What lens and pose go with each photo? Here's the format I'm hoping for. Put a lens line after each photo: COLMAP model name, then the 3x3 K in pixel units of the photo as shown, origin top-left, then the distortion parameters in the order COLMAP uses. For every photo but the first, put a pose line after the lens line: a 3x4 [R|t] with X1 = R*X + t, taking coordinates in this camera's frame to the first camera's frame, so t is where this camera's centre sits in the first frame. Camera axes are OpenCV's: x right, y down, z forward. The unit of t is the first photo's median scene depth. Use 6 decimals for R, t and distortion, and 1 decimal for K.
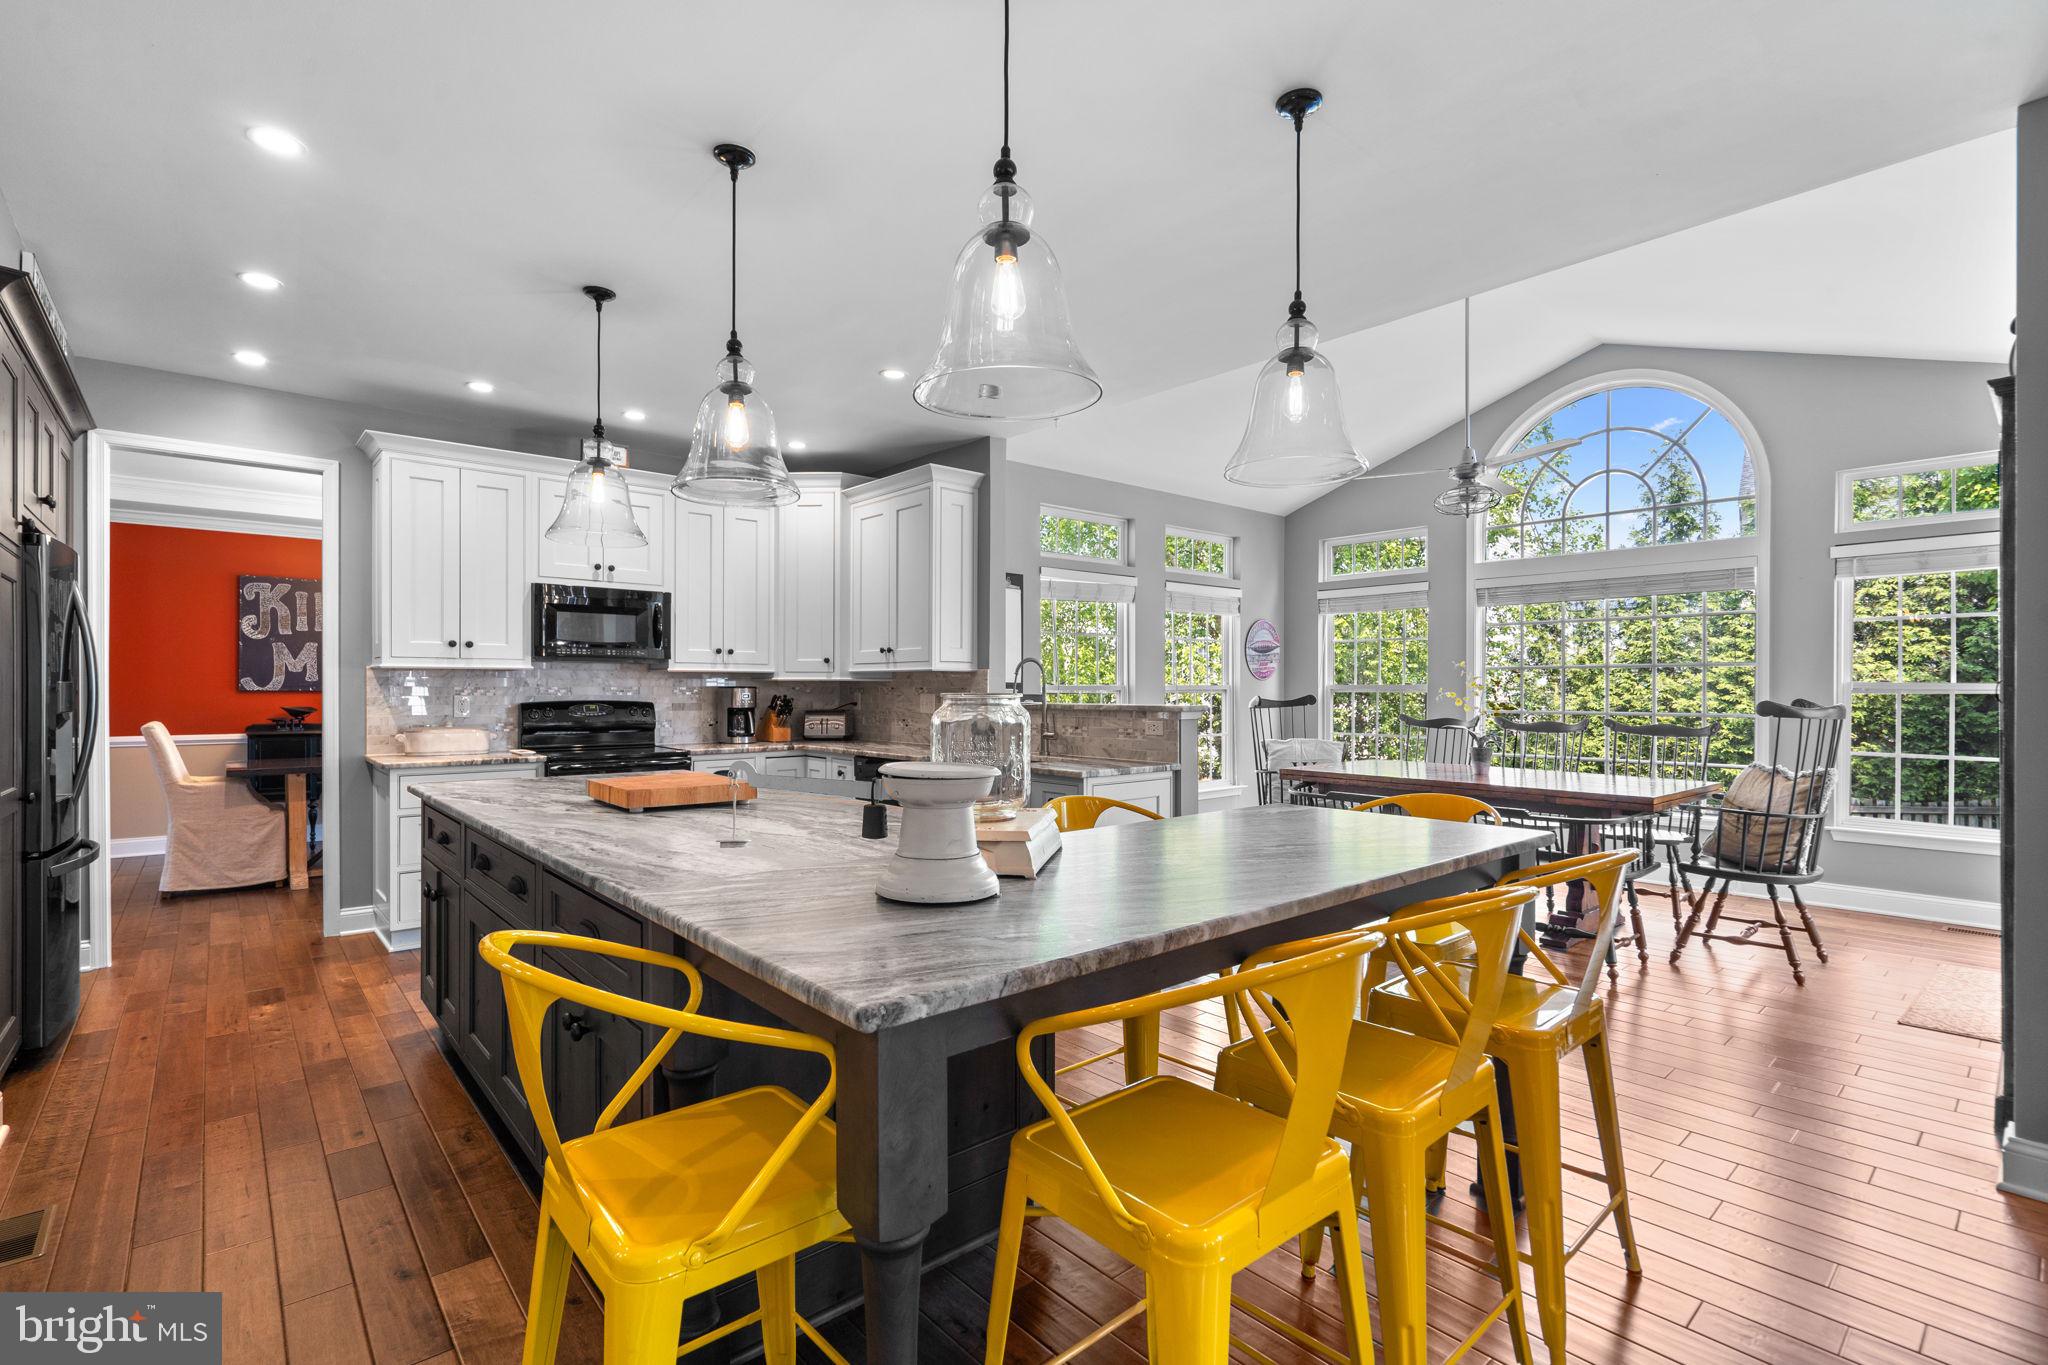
lens RADIAL K [[947.3, 0, 1024.0], [0, 947.3, 682.5], [0, 0, 1]] dist [-0.001767, 0.000394]
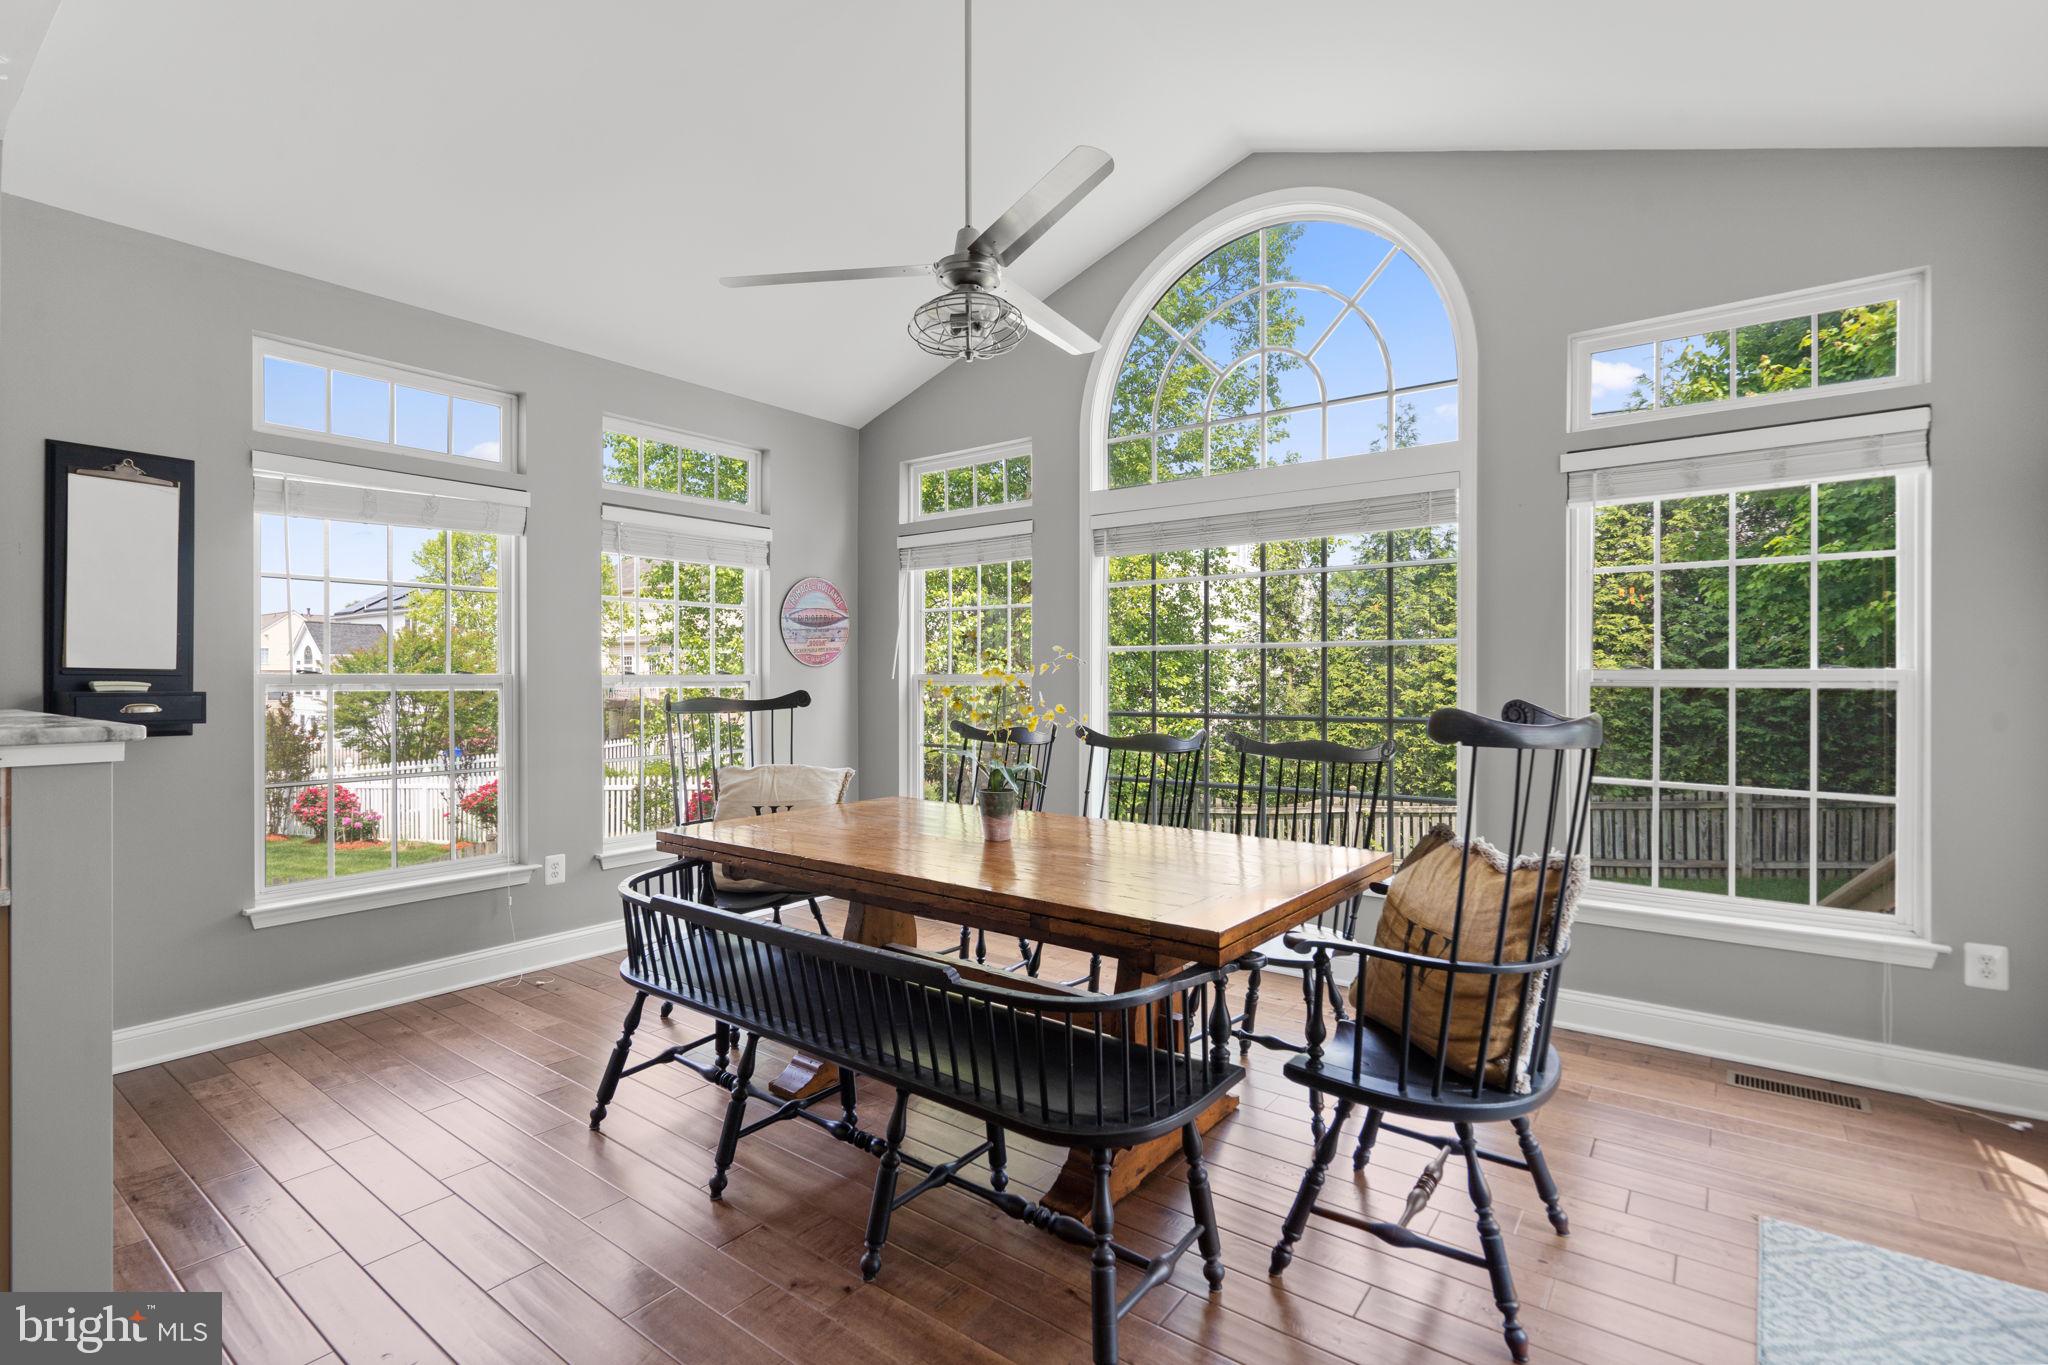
lens RADIAL K [[946.8, 0, 1015.7], [0, 946.8, 671.7], [0, 0, 1]] dist [0.000445, 0.000098]
pose [[0.980826, 0.000015, 0.194883, 0.270652], [0.000393, 0.999998, -0.002050, 0.002106], [-0.194883, 0.002087, 0.980824, 0.328400]]
